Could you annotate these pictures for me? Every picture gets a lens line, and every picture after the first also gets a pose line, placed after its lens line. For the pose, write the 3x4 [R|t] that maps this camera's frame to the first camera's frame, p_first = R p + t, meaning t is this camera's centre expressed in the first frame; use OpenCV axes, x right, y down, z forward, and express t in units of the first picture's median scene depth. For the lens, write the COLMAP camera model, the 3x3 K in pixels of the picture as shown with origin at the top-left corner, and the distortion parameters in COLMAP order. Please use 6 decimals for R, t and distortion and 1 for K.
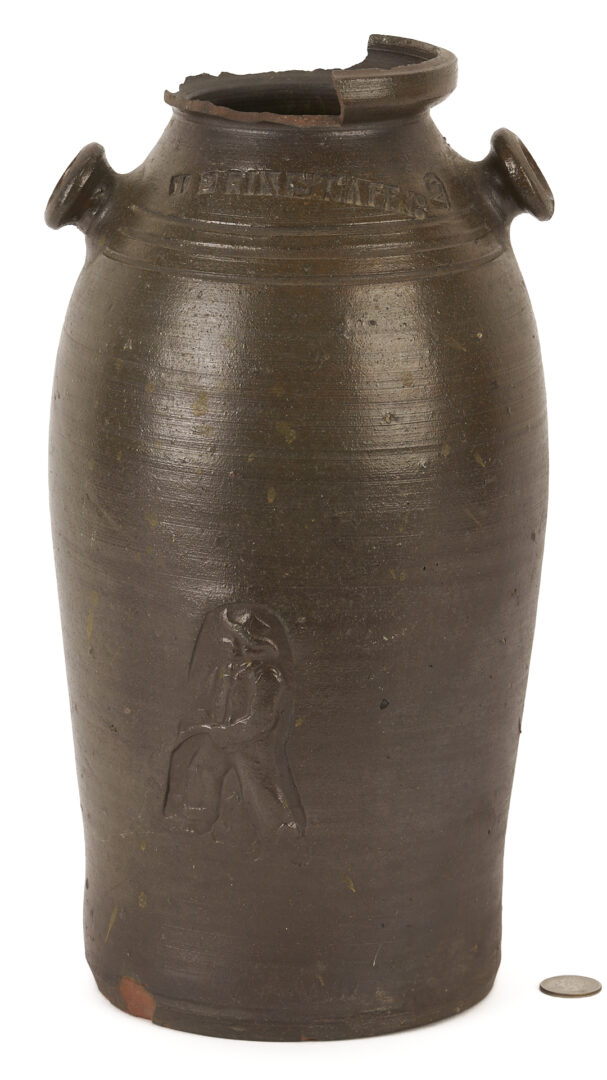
lens RADIAL K [[6660.6, 0, 305.8], [0, 6660.6, 538.4], [0, 0, 1]] dist [-0.329566, 0.000000]
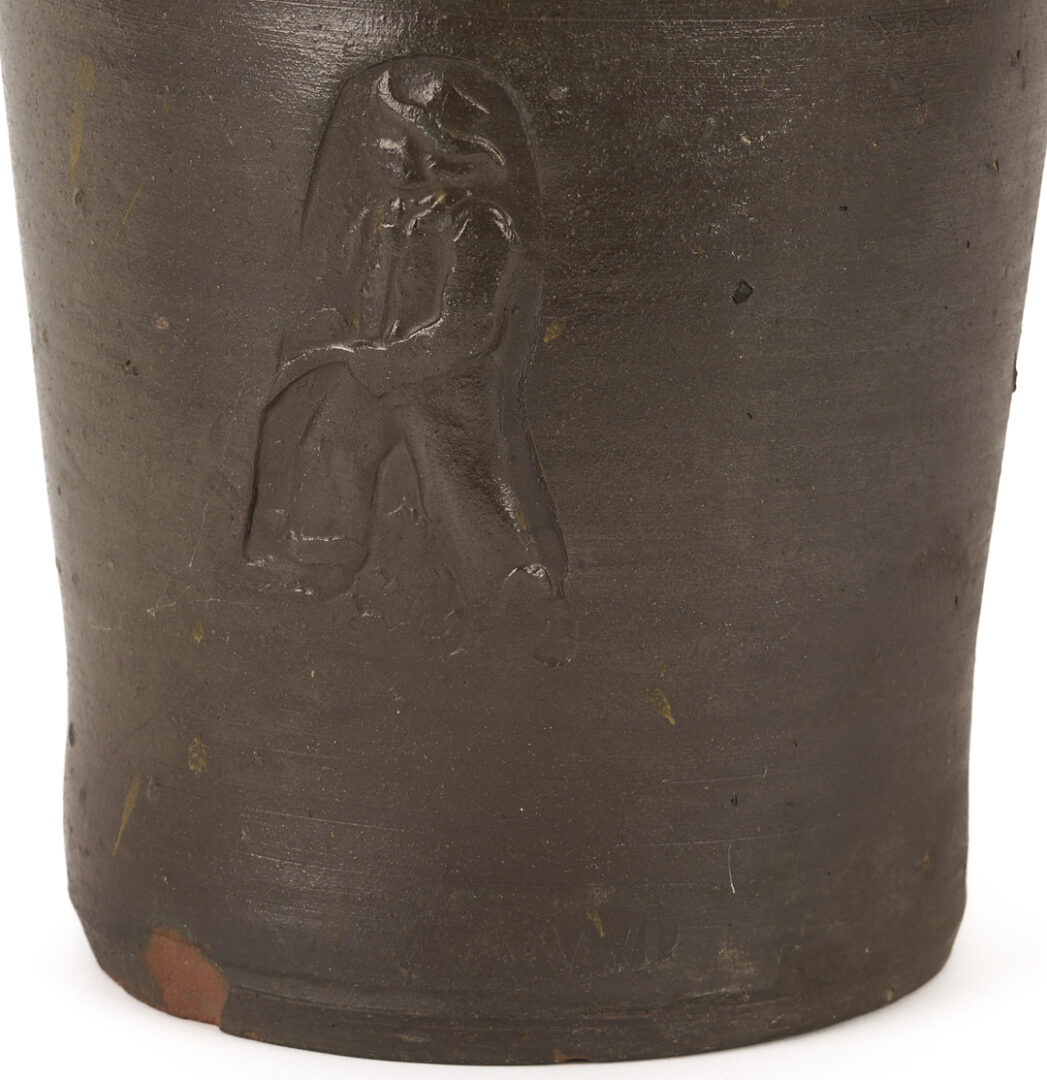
lens RADIAL K [[7347.3, 0, 522.6], [0, 7347.3, 537.7], [0, 0, 1]] dist [-0.268000, 0.000000]
pose [[0.999276, -0.009880, 0.036742, -0.020773], [0.010841, 0.999602, -0.026051, 0.053229], [-0.036470, 0.026430, 0.998985, 0.505574]]
